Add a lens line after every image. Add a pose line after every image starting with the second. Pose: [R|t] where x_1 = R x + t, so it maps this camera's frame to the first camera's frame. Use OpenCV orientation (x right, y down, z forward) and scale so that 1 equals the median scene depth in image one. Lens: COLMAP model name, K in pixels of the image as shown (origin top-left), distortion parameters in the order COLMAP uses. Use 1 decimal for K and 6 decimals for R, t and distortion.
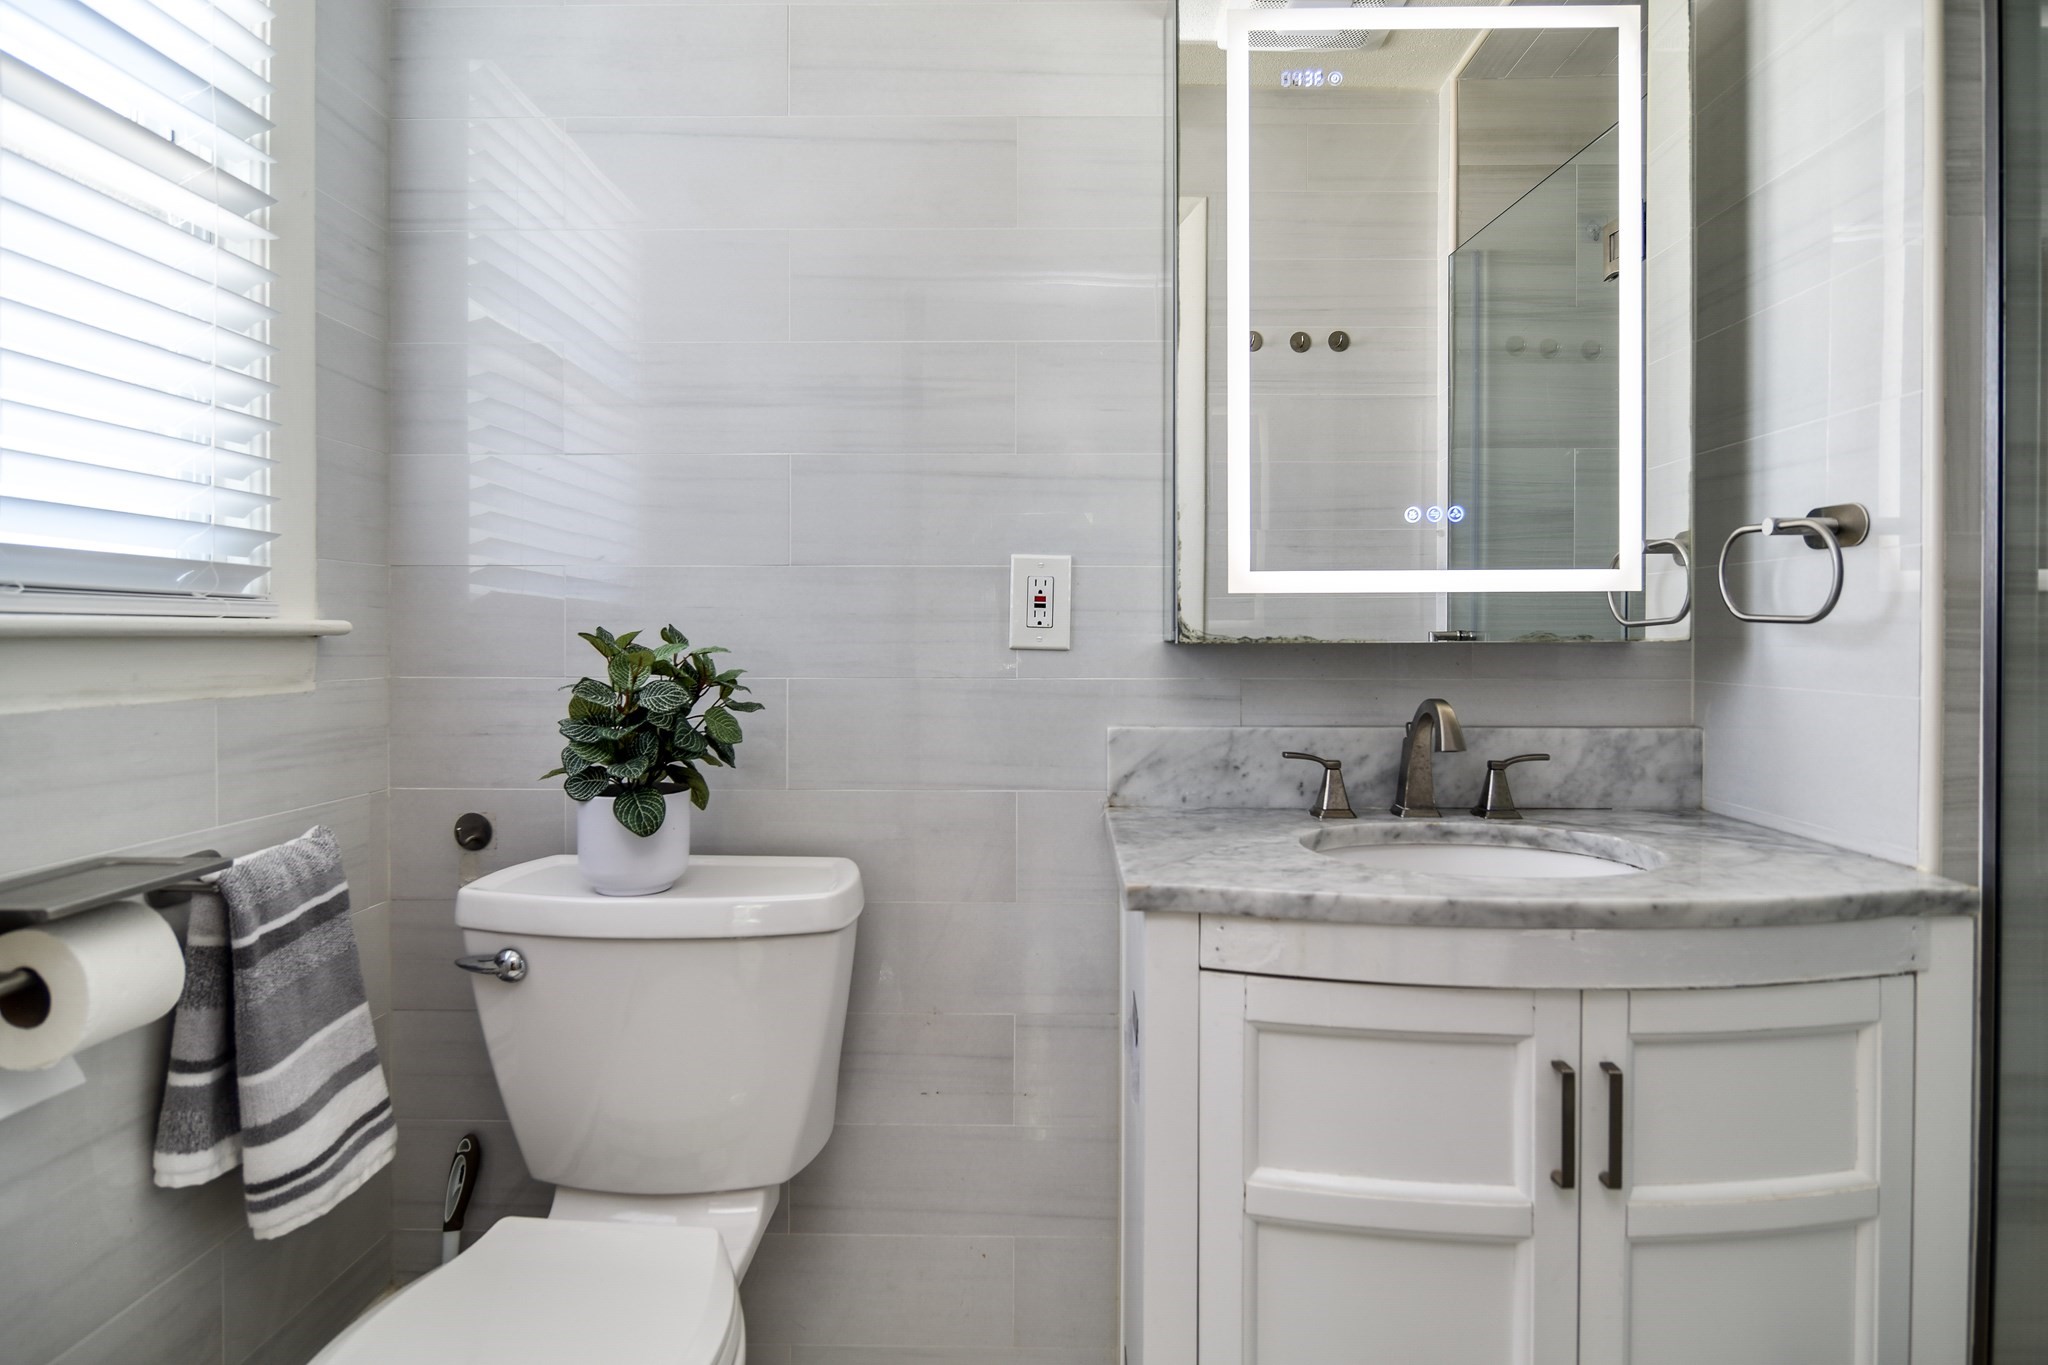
lens RADIAL K [[1093.0, 0, 1044.6], [0, 1093.0, 644.7], [0, 0, 1]] dist [0.000907, -0.007738]
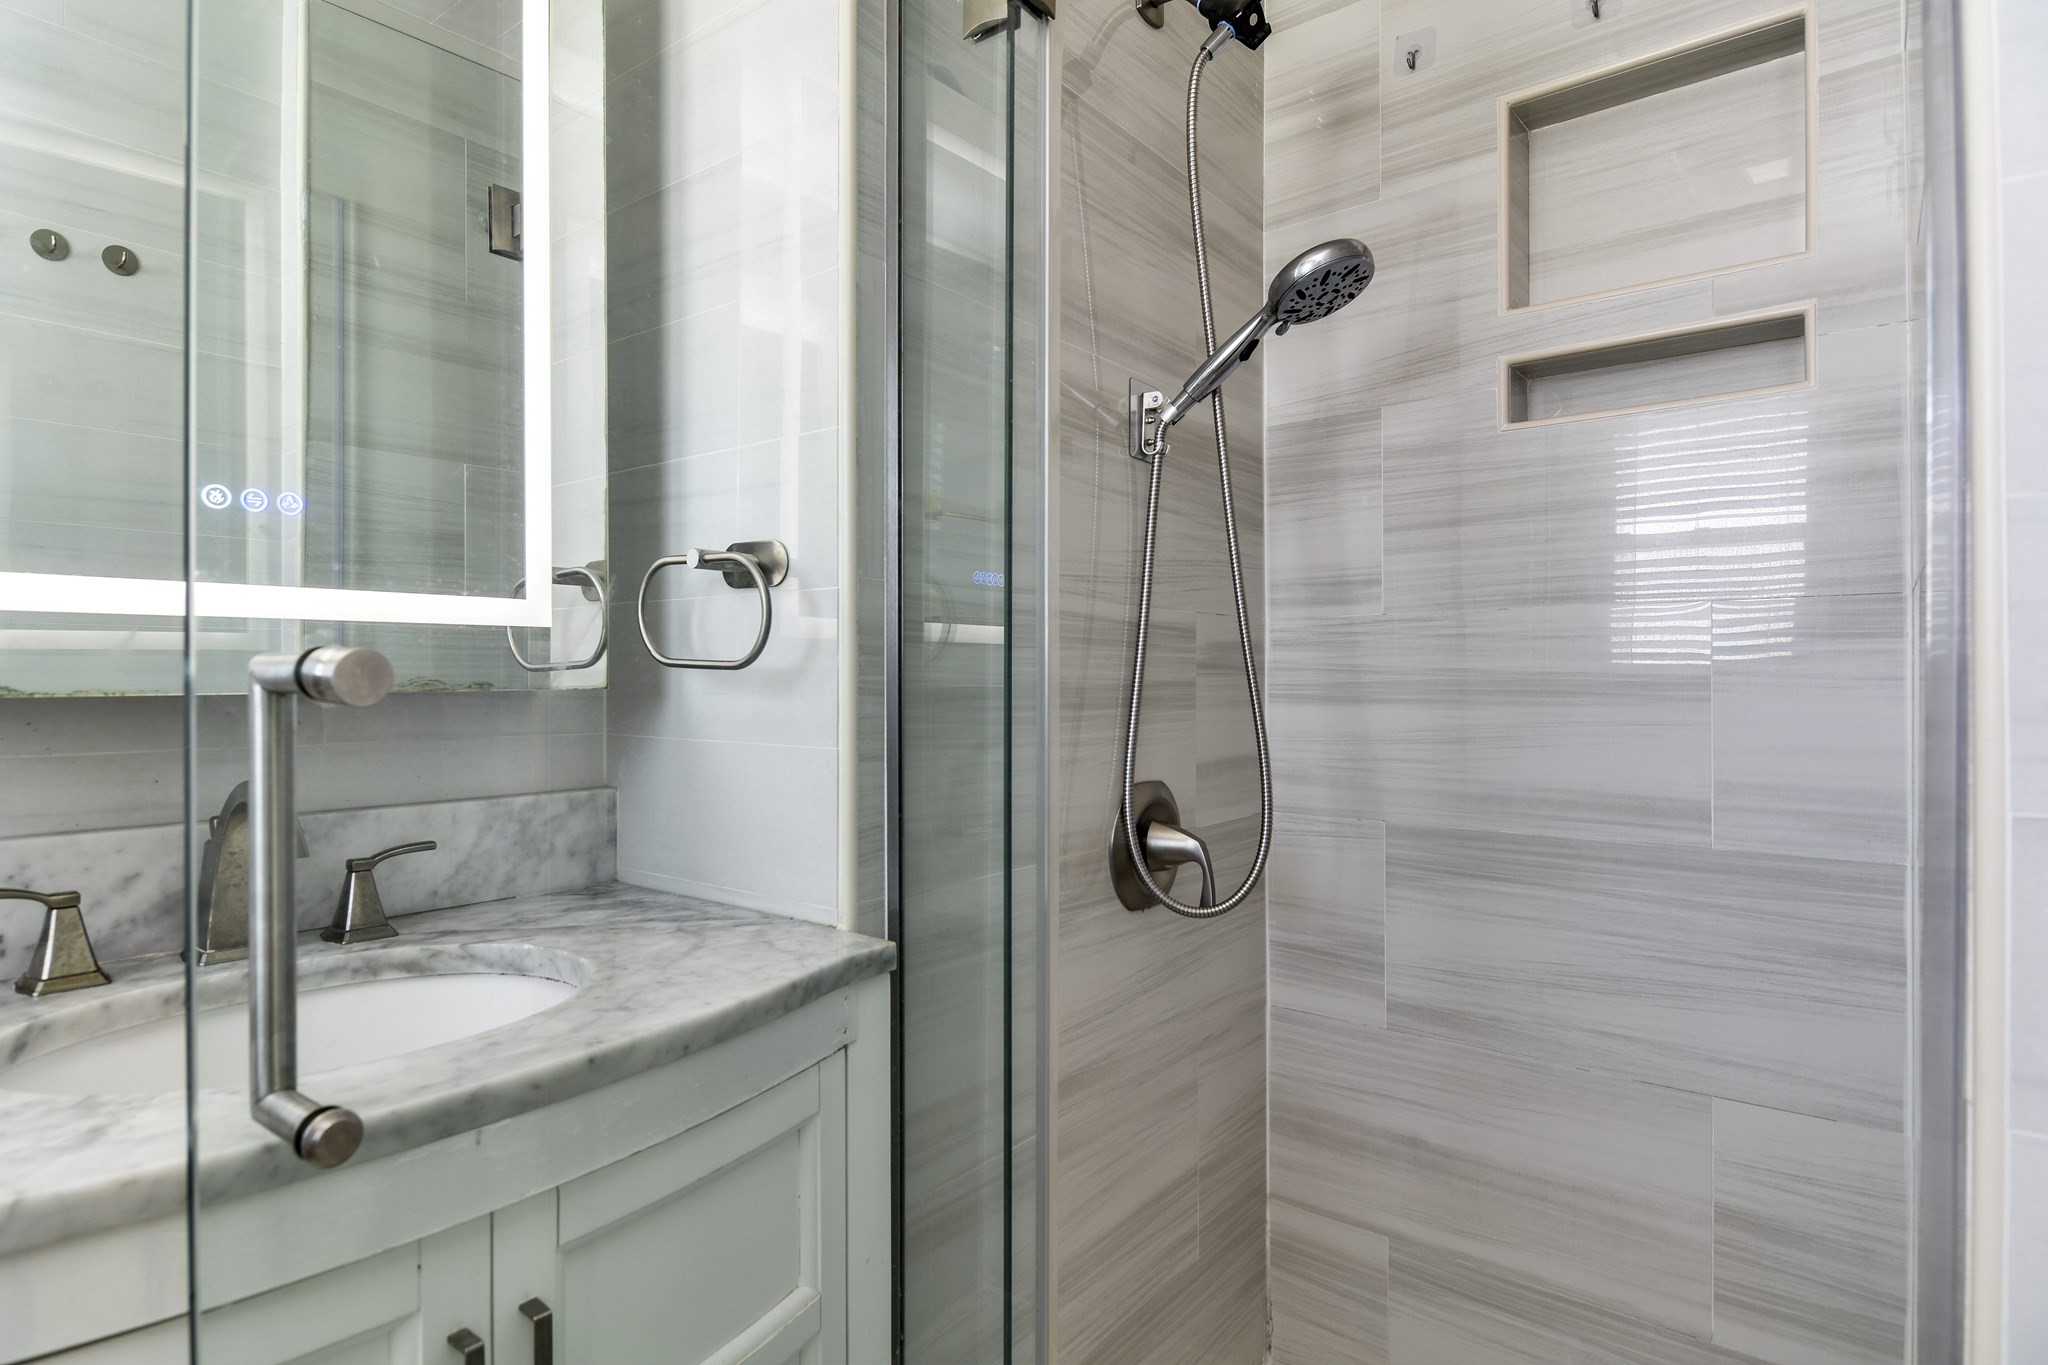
lens RADIAL K [[1093.0, 0, 1030.2], [0, 1093.0, 682.3], [0, 0, 1]] dist [0.000907, -0.007738]
pose [[0.594884, -0.002600, 0.803807, 0.105248], [0.006975, 0.999974, -0.001927, -0.004528], [-0.803781, 0.006753, 0.594887, 0.232141]]
